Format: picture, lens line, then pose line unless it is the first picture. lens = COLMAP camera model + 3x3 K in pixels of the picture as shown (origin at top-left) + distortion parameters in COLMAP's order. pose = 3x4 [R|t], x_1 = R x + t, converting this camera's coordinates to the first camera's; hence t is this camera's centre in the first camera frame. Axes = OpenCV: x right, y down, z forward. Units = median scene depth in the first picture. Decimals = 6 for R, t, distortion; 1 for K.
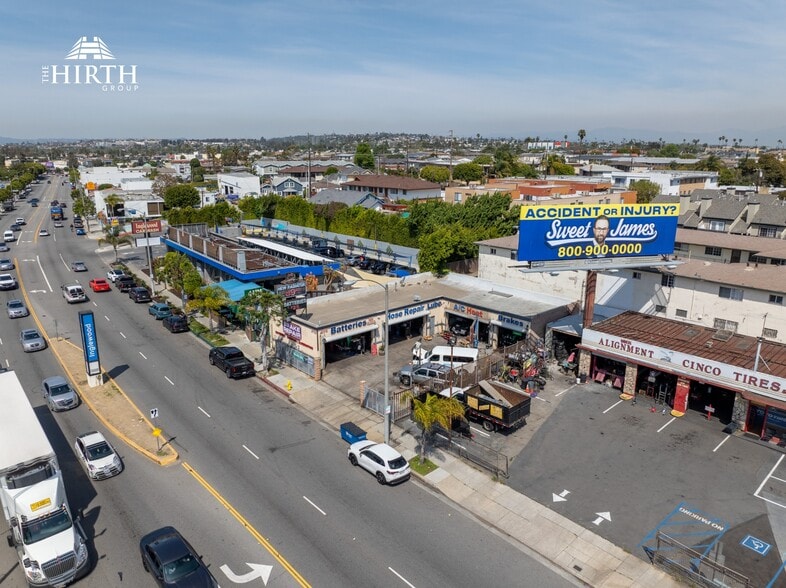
lens RADIAL K [[556.1, 0, 393.0], [0, 556.1, 294.0], [0, 0, 1]] dist [-0.031294, -0.009608]
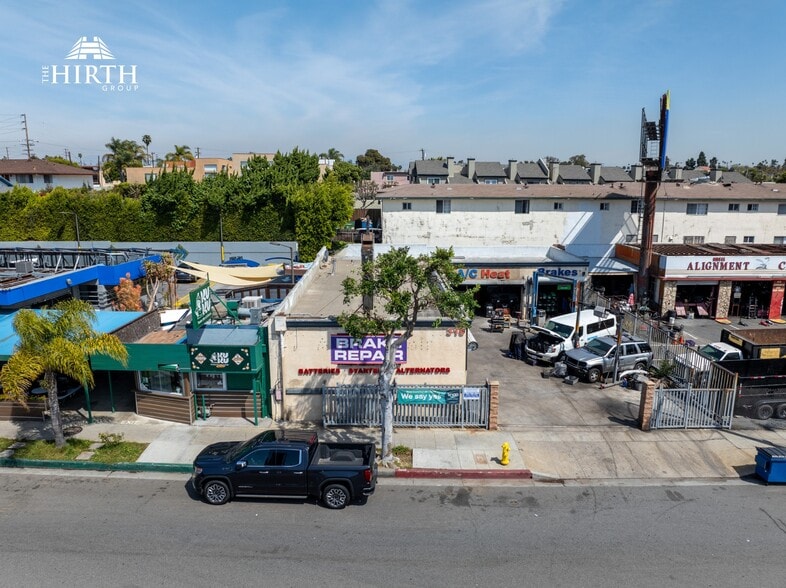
lens RADIAL K [[556.1, 0, 393.0], [0, 556.1, 294.0], [0, 0, 1]] dist [-0.031294, -0.009608]
pose [[0.657547, -0.155725, 0.737144, -0.517201], [0.191642, 0.980795, 0.036250, 0.008664], [-0.728633, 0.117432, 0.674762, 0.716993]]
